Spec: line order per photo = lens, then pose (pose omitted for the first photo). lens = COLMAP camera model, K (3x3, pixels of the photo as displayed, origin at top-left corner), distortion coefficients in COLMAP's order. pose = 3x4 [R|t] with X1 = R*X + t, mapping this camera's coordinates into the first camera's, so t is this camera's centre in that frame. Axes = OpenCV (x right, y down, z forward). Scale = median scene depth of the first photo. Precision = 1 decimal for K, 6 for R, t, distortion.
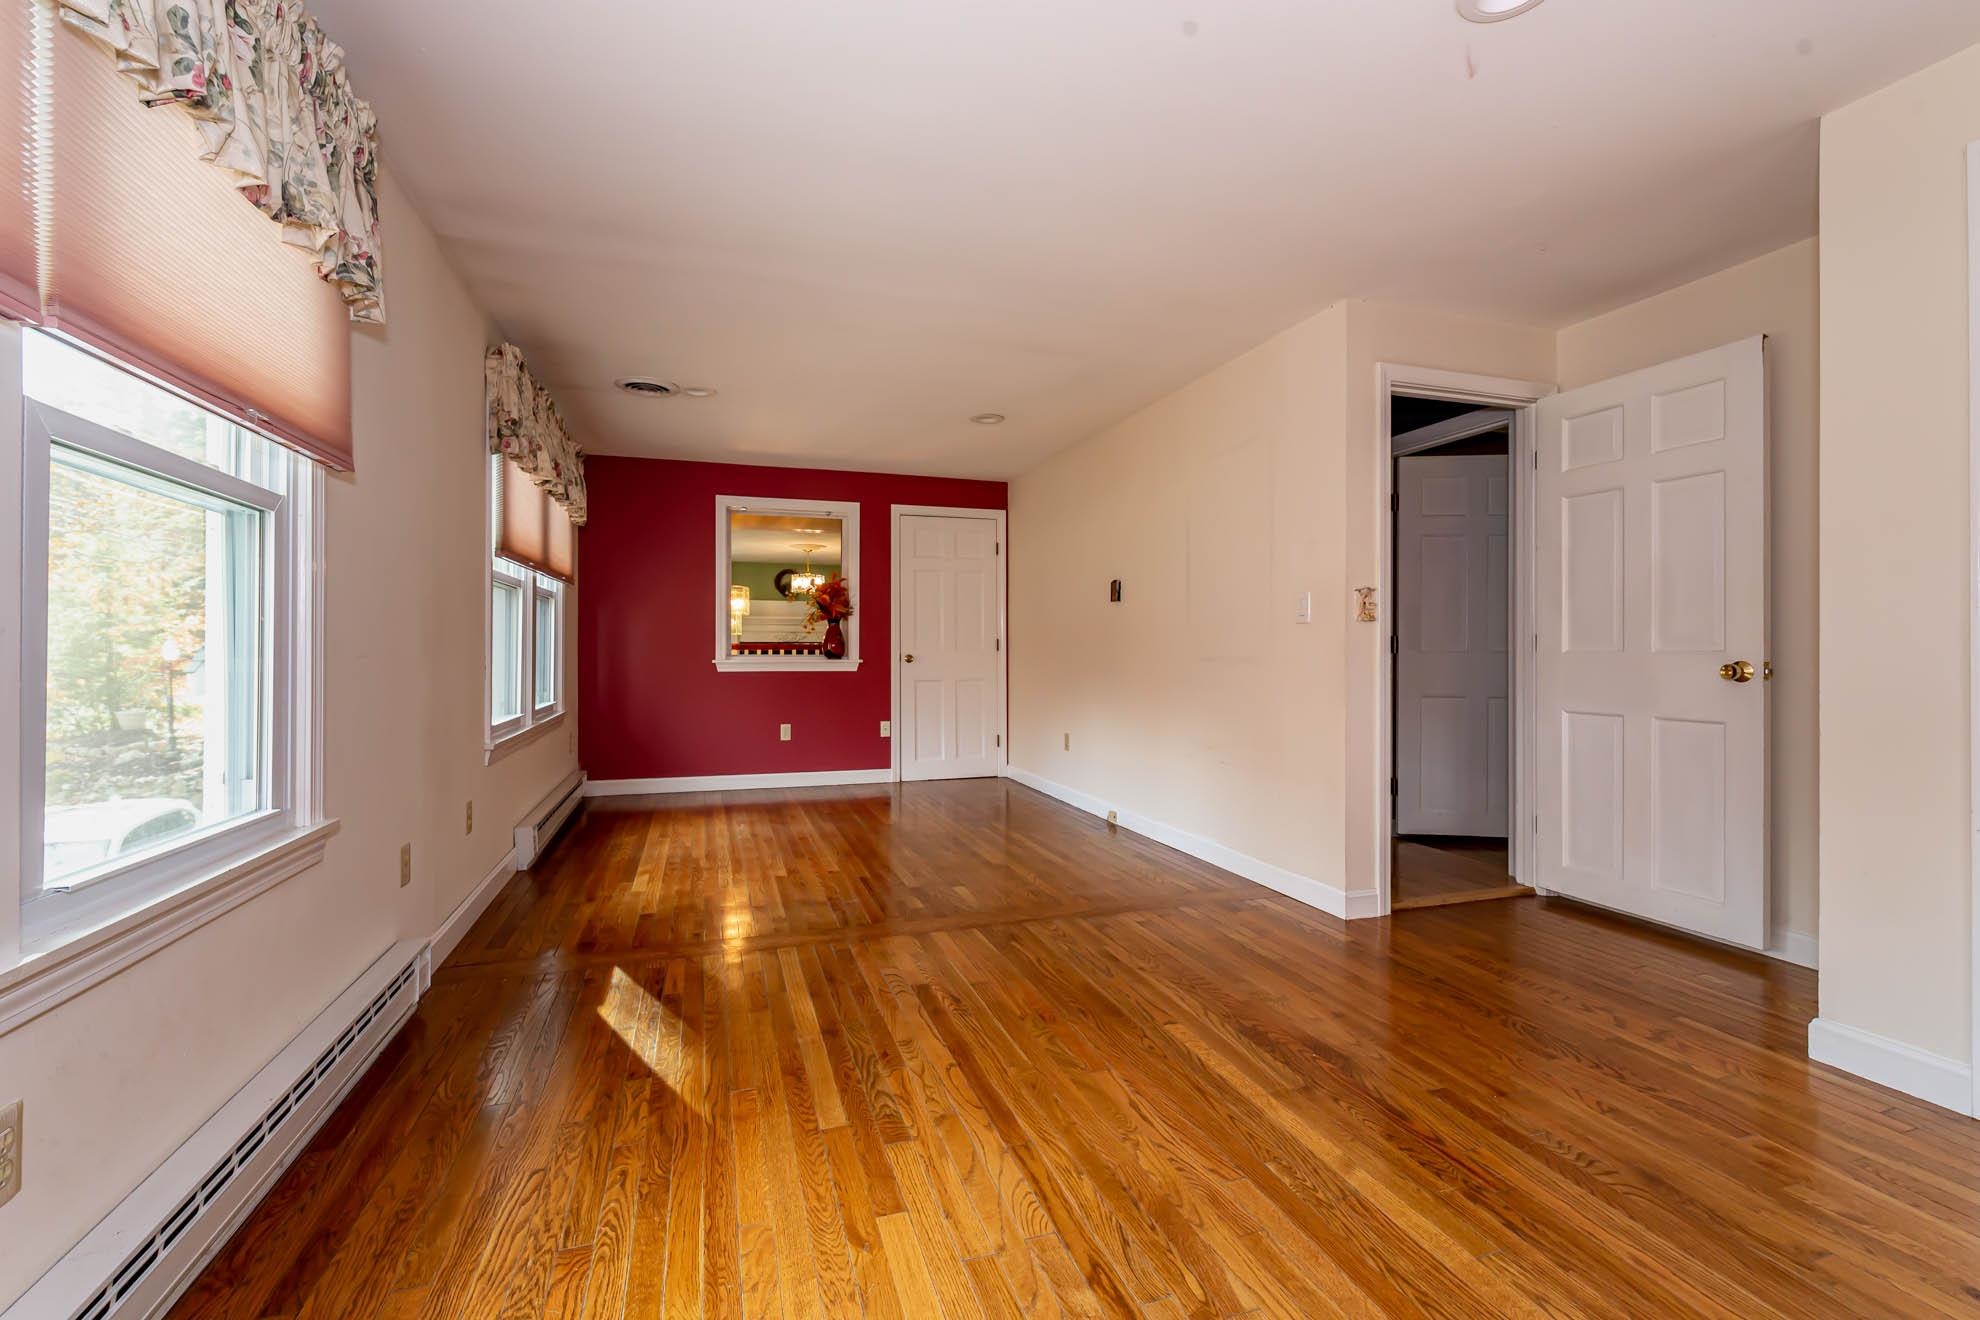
lens RADIAL K [[837.0, 0, 984.6], [0, 837.0, 645.0], [0, 0, 1]] dist [0.002218, 0.000021]
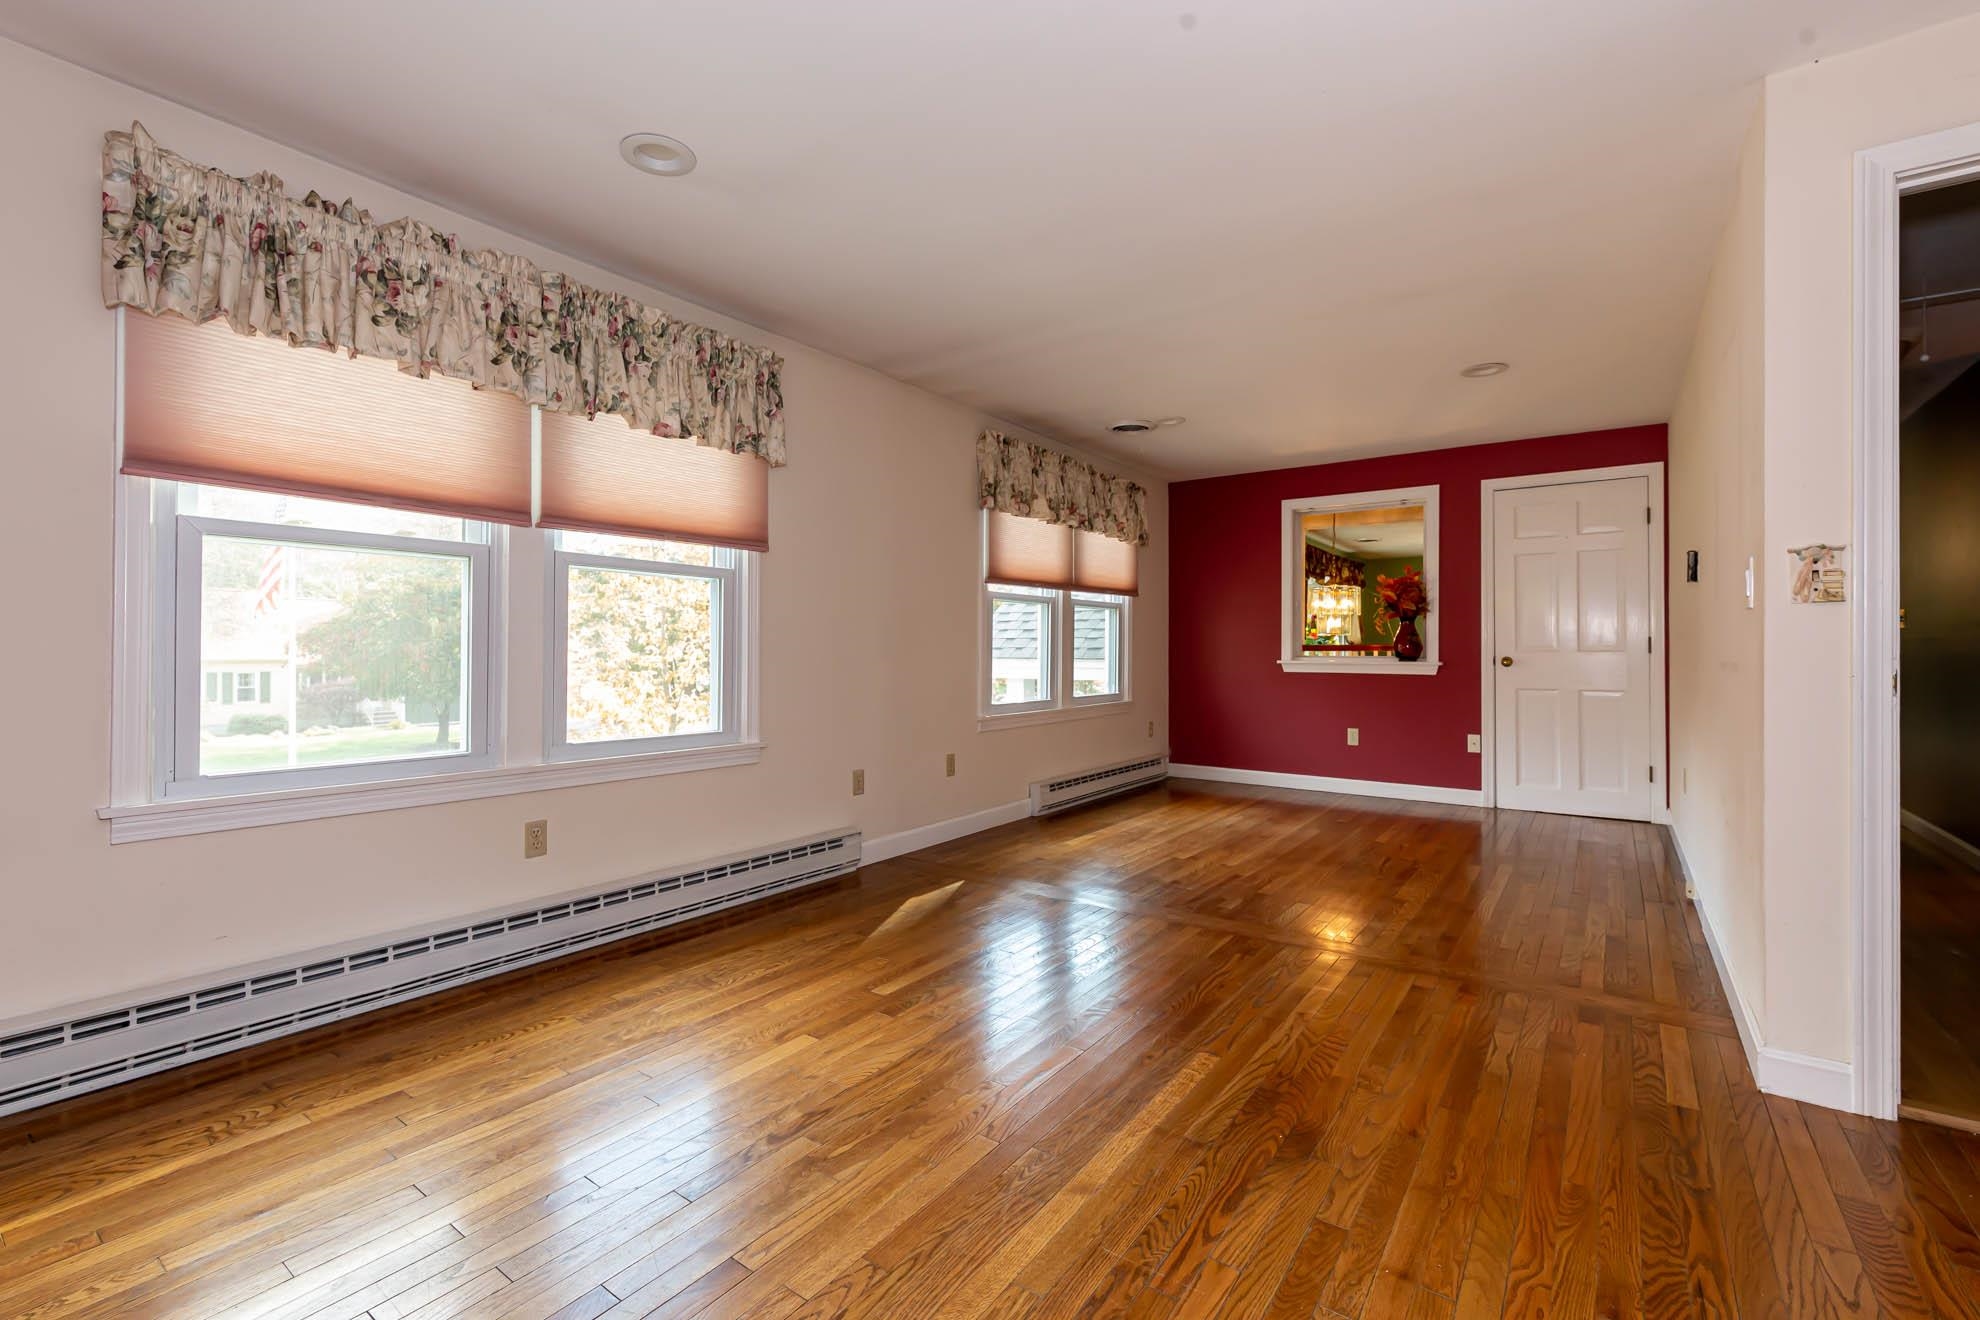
lens RADIAL K [[858.6, 0, 1001.7], [0, 858.6, 644.2], [0, 0, 1]] dist [0.001298, 0.000273]
pose [[0.594119, -0.004484, -0.804365, 0.402489], [0.002509, 0.999990, -0.003721, 0.001197], [0.804373, 0.000192, 0.594124, 0.118415]]
